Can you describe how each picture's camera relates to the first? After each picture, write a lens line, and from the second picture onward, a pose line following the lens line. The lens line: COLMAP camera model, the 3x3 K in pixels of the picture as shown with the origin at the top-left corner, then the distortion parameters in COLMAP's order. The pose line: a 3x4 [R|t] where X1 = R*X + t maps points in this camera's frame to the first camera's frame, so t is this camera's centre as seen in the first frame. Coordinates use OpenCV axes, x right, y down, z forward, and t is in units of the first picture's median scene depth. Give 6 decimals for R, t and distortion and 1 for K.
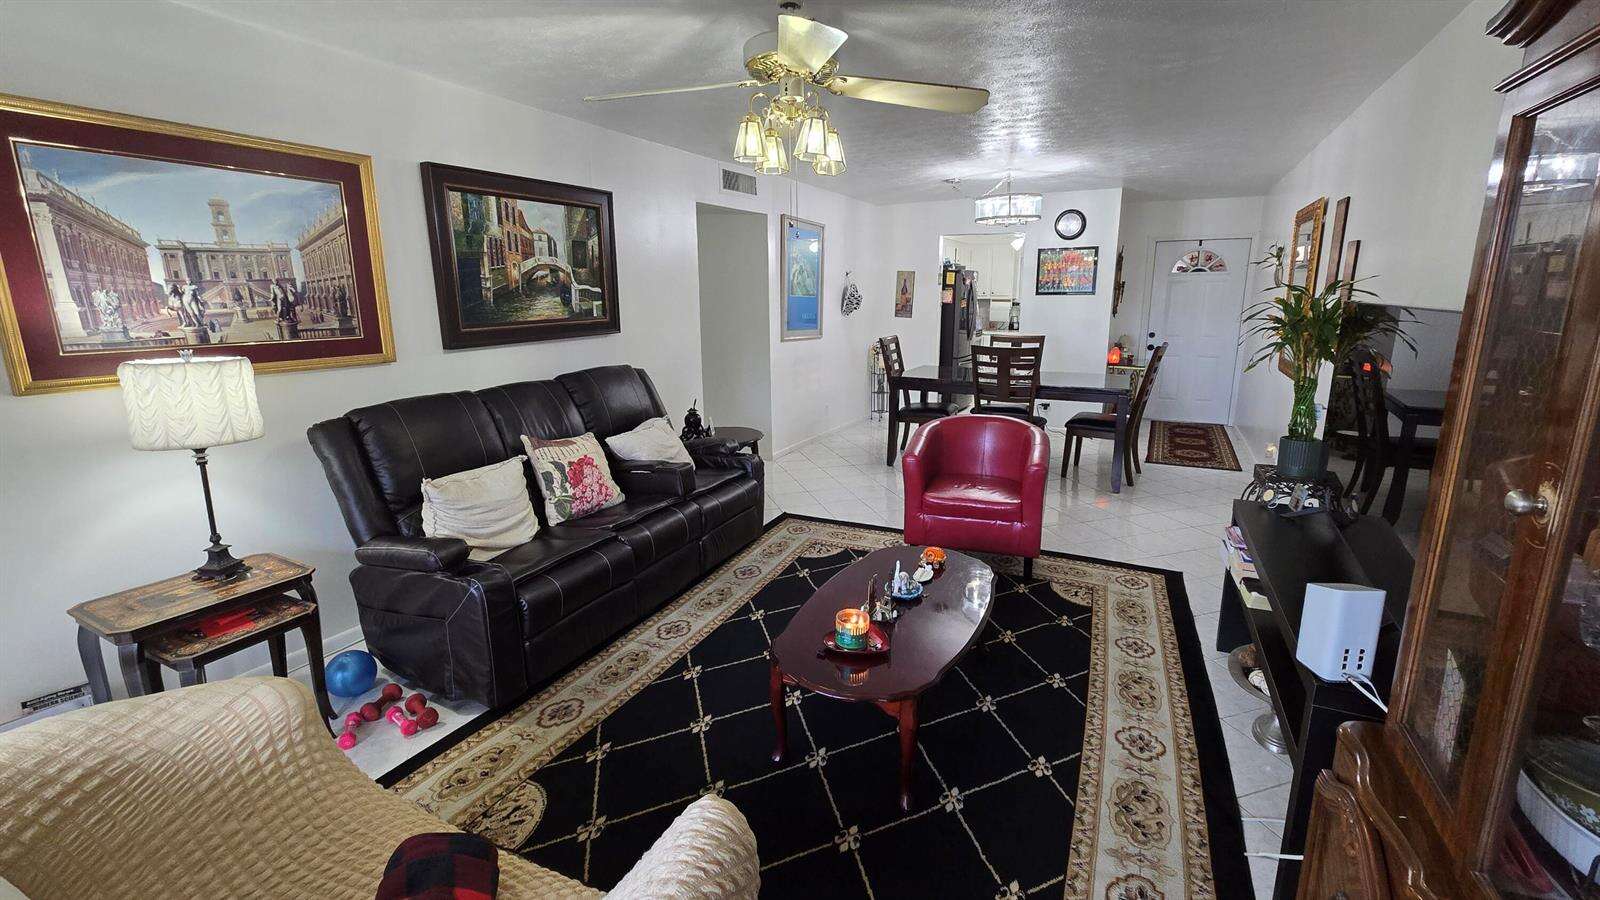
lens RADIAL K [[654.9, 0, 809.4], [0, 654.9, 433.7], [0, 0, 1]] dist [-0.000359, 0.000522]
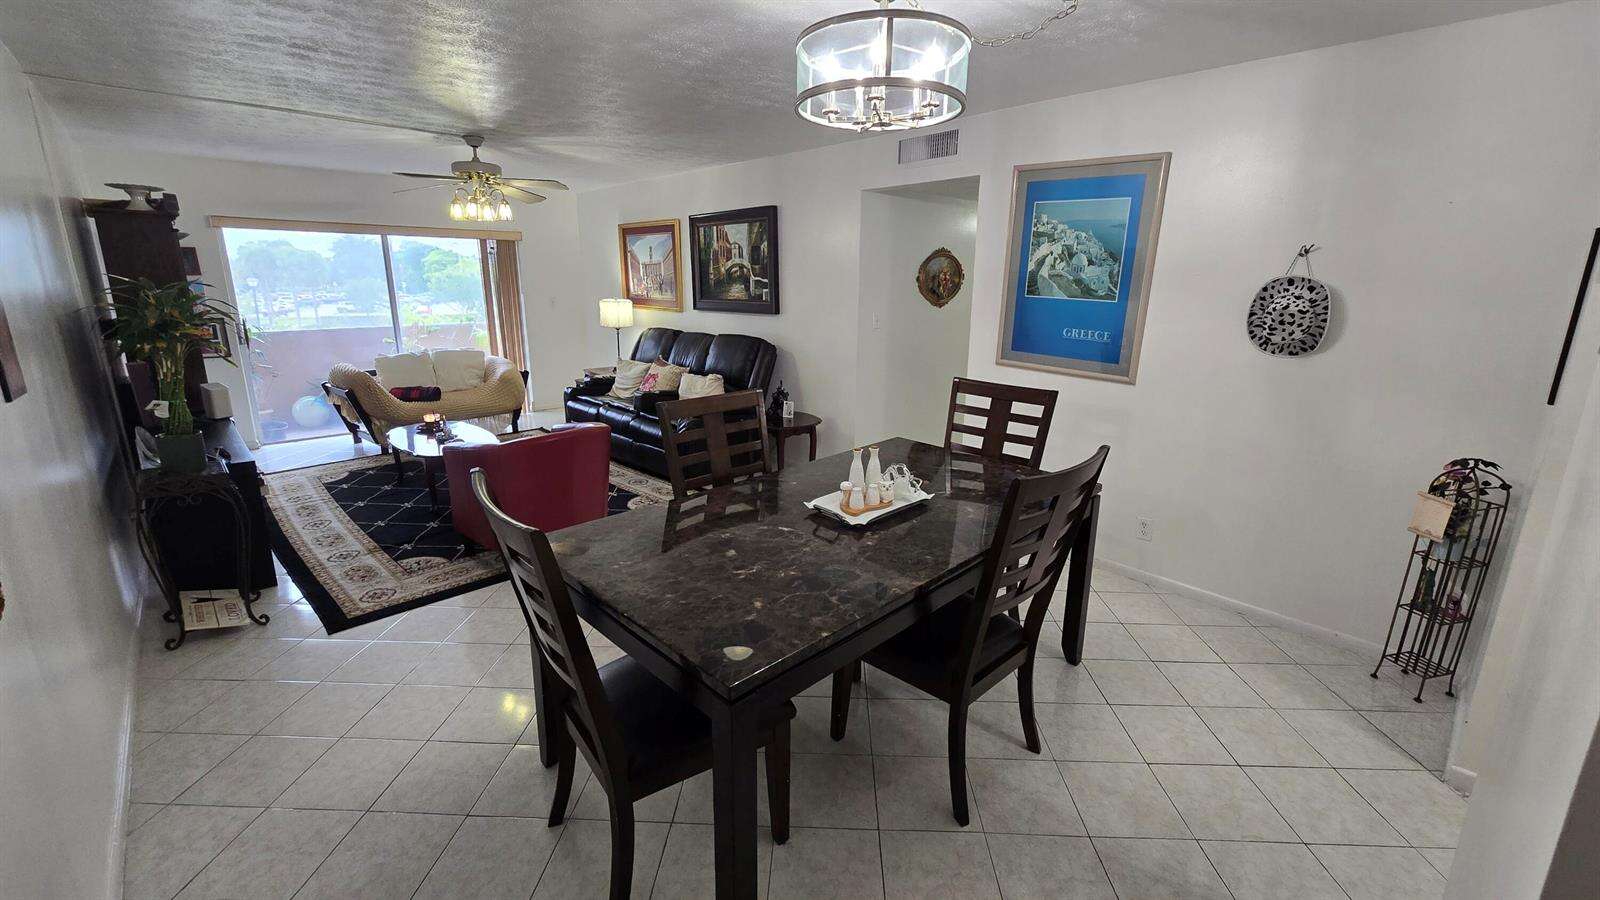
lens RADIAL K [[654.9, 0, 809.4], [0, 654.9, 433.7], [0, 0, 1]] dist [-0.000359, 0.000522]
pose [[-0.325687, 0.225435, -0.918209, 1.073739], [-0.207700, 0.930377, 0.302093, -0.394579], [0.922382, 0.289100, -0.256188, 1.699539]]
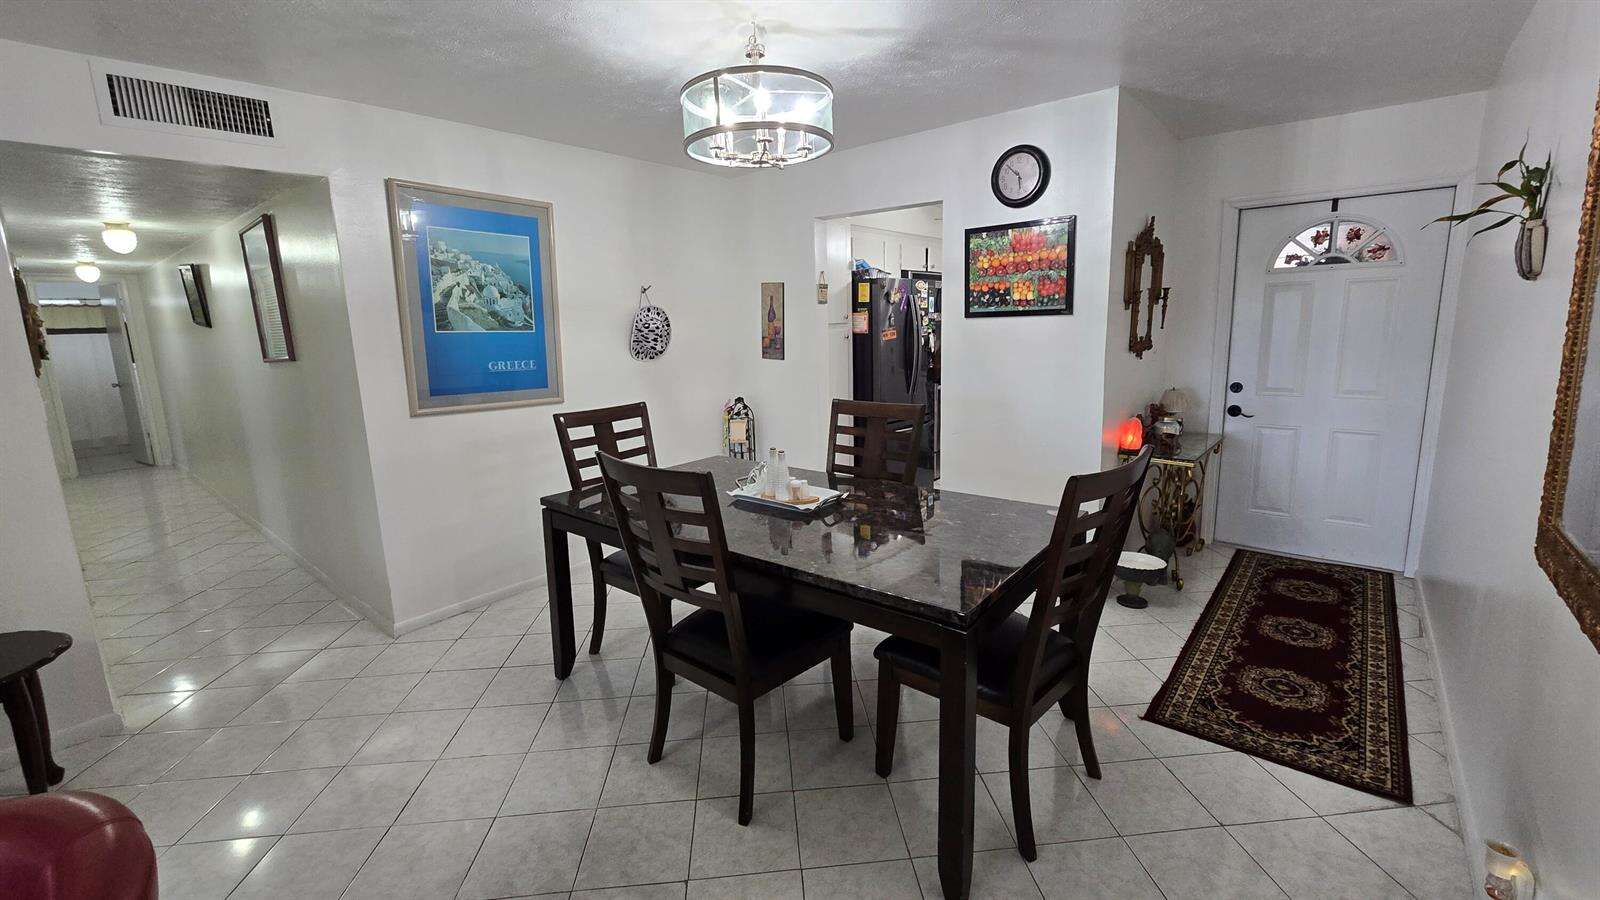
lens RADIAL K [[656.6, 0, 801.7], [0, 656.6, 439.2], [0, 0, 1]] dist [-0.000648, -0.000303]
pose [[0.977363, 0.015605, -0.210991, 0.643068], [-0.021446, 0.999447, -0.025423, -0.193130], [0.210477, 0.029372, 0.977157, 0.904207]]
